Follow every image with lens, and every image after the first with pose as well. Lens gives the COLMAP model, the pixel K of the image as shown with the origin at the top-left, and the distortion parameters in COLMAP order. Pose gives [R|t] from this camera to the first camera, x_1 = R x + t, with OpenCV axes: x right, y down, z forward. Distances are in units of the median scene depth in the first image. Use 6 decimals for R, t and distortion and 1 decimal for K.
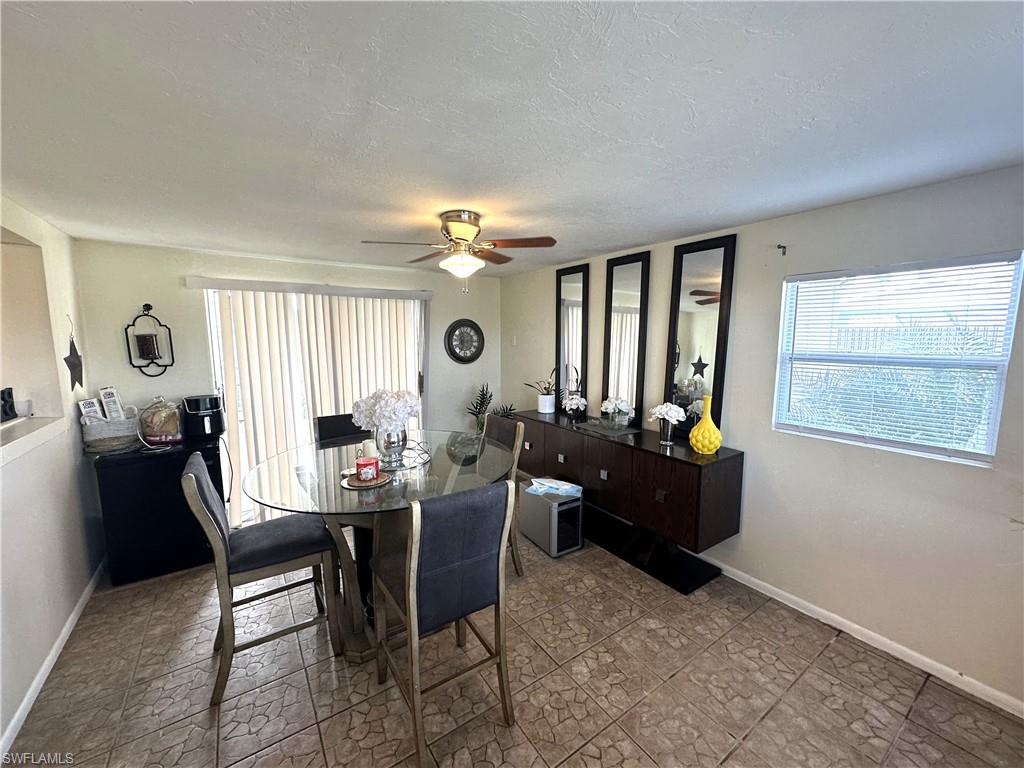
lens RADIAL K [[408.1, 0, 510.8], [0, 408.1, 383.7], [0, 0, 1]] dist [-0.001993, 0.000072]
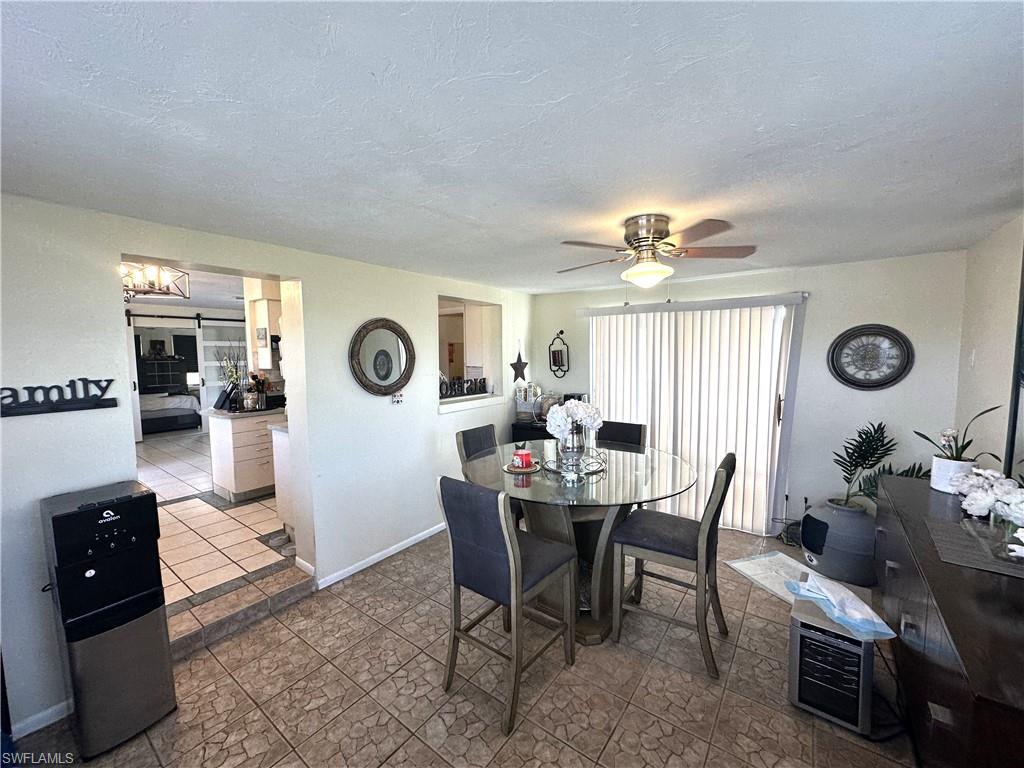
lens RADIAL K [[408.1, 0, 510.8], [0, 408.1, 383.7], [0, 0, 1]] dist [-0.001993, 0.000072]
pose [[0.325800, 0.074102, -0.942530, 0.502826], [-0.101354, 0.993916, 0.043108, -0.044116], [0.939990, 0.081485, 0.331329, 0.336765]]
